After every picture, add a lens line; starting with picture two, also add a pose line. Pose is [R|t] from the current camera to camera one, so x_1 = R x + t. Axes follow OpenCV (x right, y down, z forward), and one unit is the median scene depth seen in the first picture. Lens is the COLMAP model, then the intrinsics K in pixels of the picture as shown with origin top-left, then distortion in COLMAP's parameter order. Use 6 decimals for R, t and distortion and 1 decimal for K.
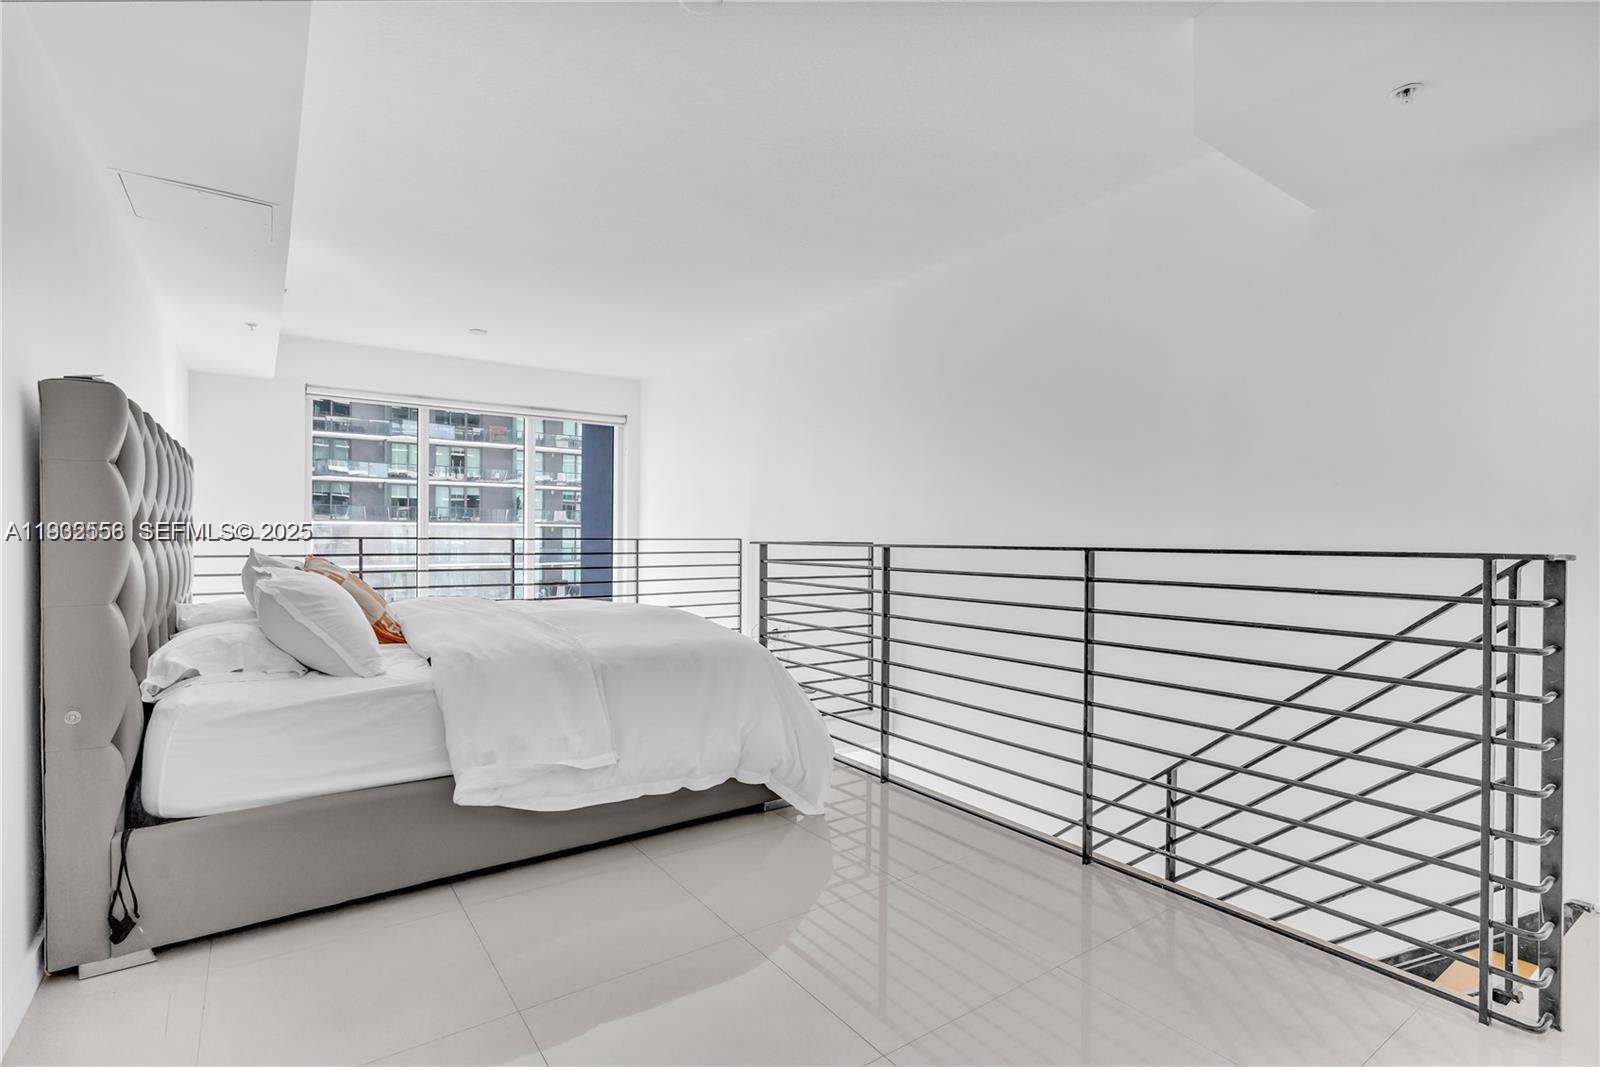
lens RADIAL K [[770.0, 0, 809.4], [0, 770.0, 538.3], [0, 0, 1]] dist [0.006285, -0.000916]
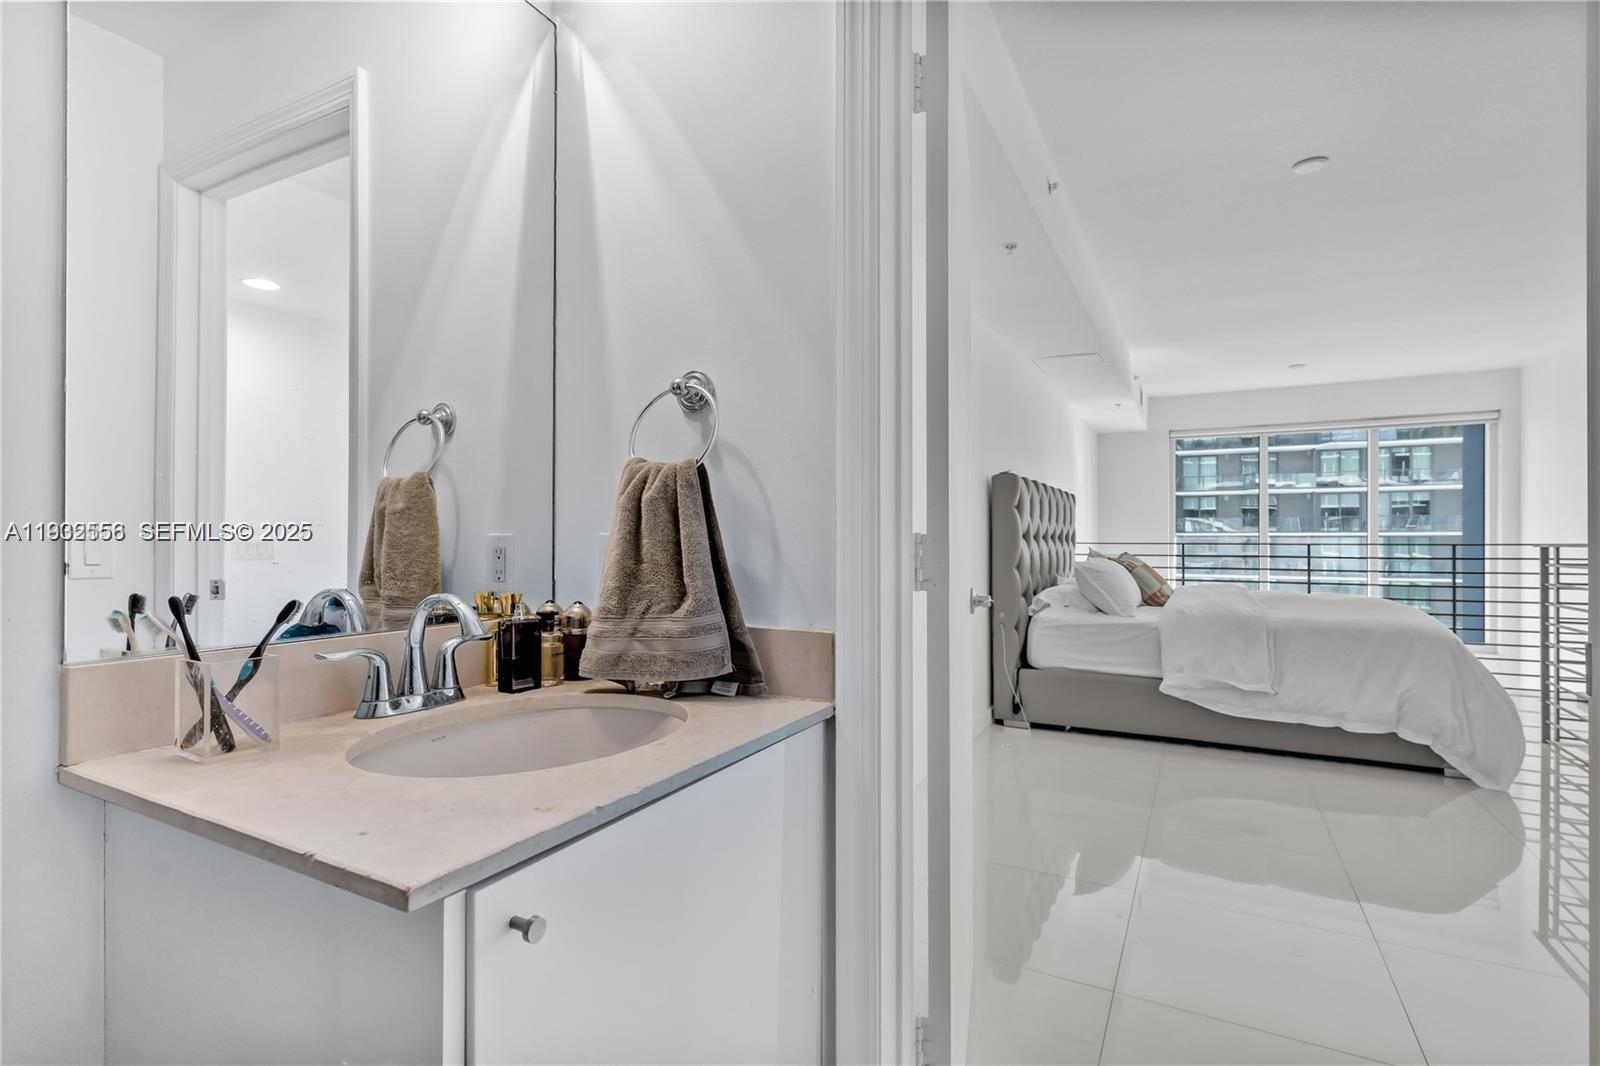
lens RADIAL K [[770.0, 0, 797.4], [0, 770.0, 537.9], [0, 0, 1]] dist [0.006285, -0.000916]
pose [[0.450039, -0.010881, -0.892943, 0.566080], [-0.003497, 0.999897, -0.013947, 0.018713], [0.893002, 0.009400, 0.449954, -0.403255]]
